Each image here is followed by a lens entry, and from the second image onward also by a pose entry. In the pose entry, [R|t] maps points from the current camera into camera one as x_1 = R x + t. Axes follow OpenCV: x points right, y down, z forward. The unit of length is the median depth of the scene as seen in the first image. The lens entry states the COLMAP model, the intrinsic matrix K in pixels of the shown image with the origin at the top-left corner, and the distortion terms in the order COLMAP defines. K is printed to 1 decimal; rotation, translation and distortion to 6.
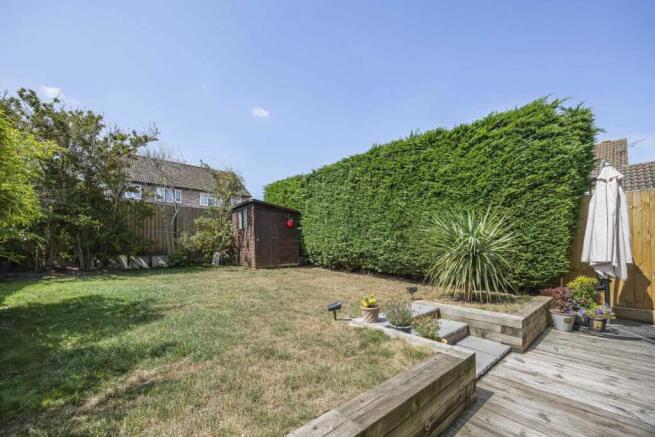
lens RADIAL K [[254.8, 0, 335.0], [0, 254.8, 246.9], [0, 0, 1]] dist [-0.000997, -0.000560]
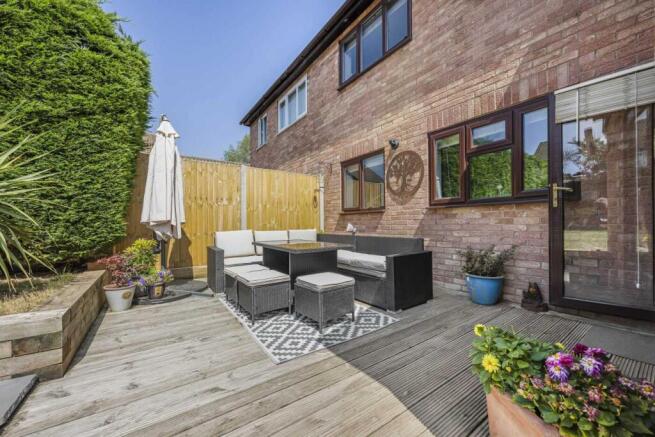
lens RADIAL K [[254.8, 0, 325.6], [0, 254.8, 225.6], [0, 0, 1]] dist [-0.000997, -0.000560]
pose [[0.117961, 0.004888, 0.993006, 0.179717], [-0.007804, 0.999962, -0.003996, 0.063785], [-0.992988, -0.007278, 0.117994, 0.262283]]
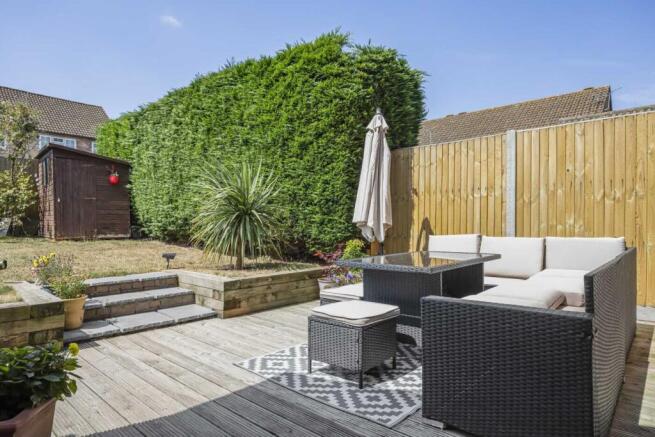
lens RADIAL K [[365.9, 0, 319.9], [0, 365.9, 228.6], [0, 0, 1]] dist [-0.007981, -0.000832]
pose [[0.993301, 0.007825, 0.115295, 0.649374], [-0.010165, 0.999754, 0.019719, 0.050288], [-0.115112, -0.020759, 0.993136, -0.222284]]
